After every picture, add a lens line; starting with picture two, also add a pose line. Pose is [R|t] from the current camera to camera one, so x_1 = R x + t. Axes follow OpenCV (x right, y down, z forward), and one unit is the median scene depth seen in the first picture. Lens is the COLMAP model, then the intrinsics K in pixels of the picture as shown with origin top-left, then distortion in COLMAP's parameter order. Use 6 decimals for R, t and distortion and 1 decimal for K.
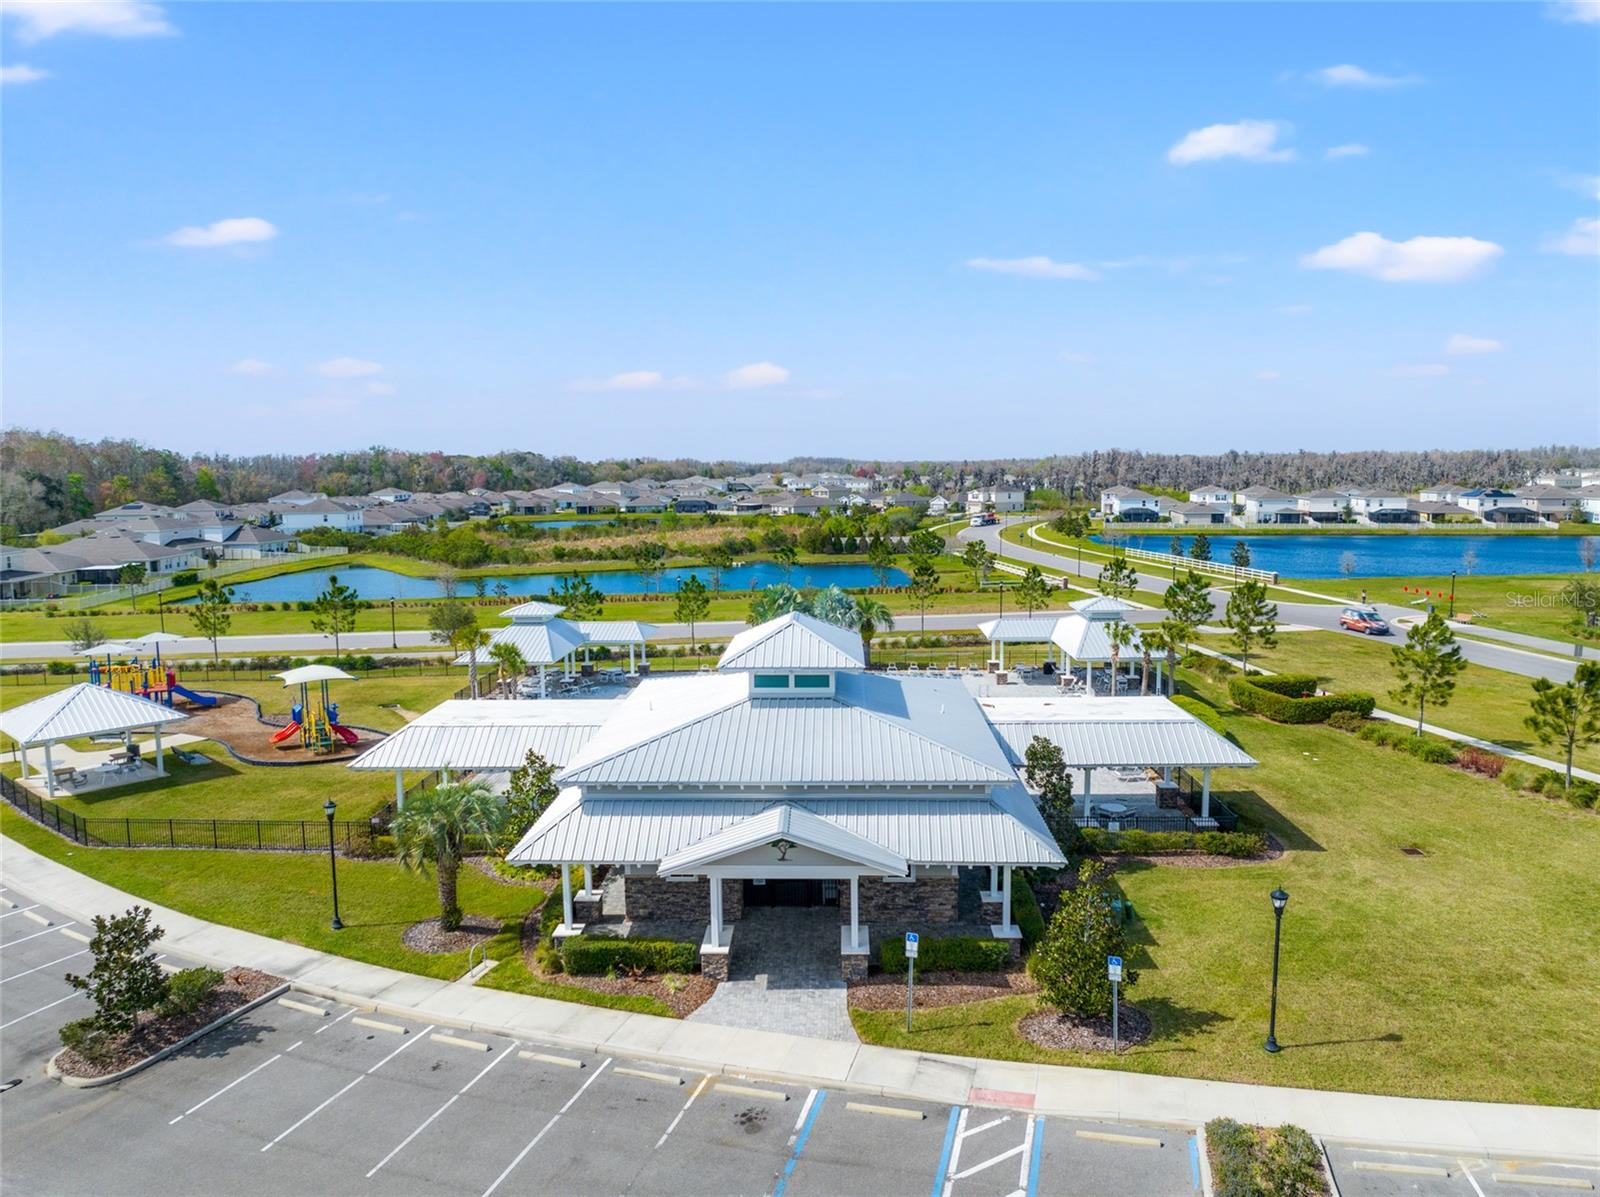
lens RADIAL K [[1148.3, 0, 800.0], [0, 1148.3, 598.5], [0, 0, 1]] dist [-0.042469, 0.010421]
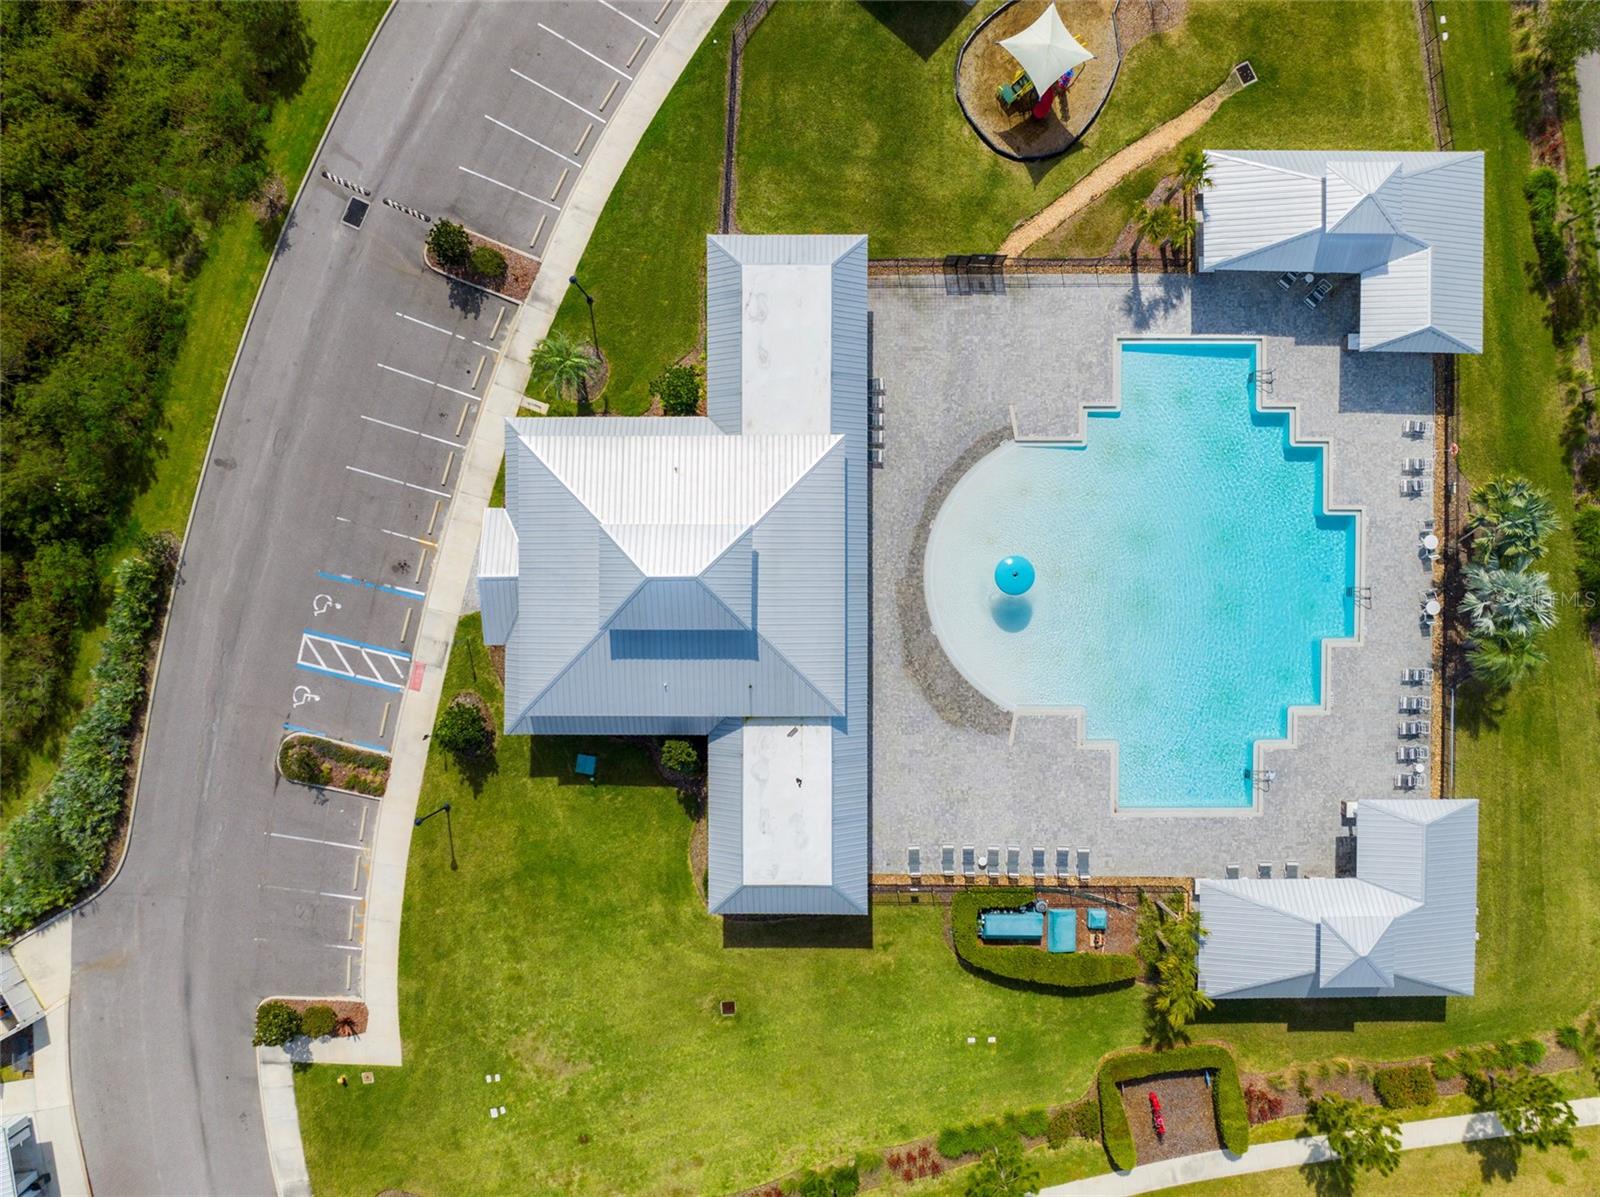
lens RADIAL K [[1114.6, 0, 800.0], [0, 1114.6, 598.5], [0, 0, 1]] dist [-0.030493, -0.003915]
pose [[0.034727, 0.998859, 0.032789, -0.020061], [-0.121635, -0.028341, 0.992170, -1.490441], [0.991967, -0.038443, 0.120512, 1.202832]]
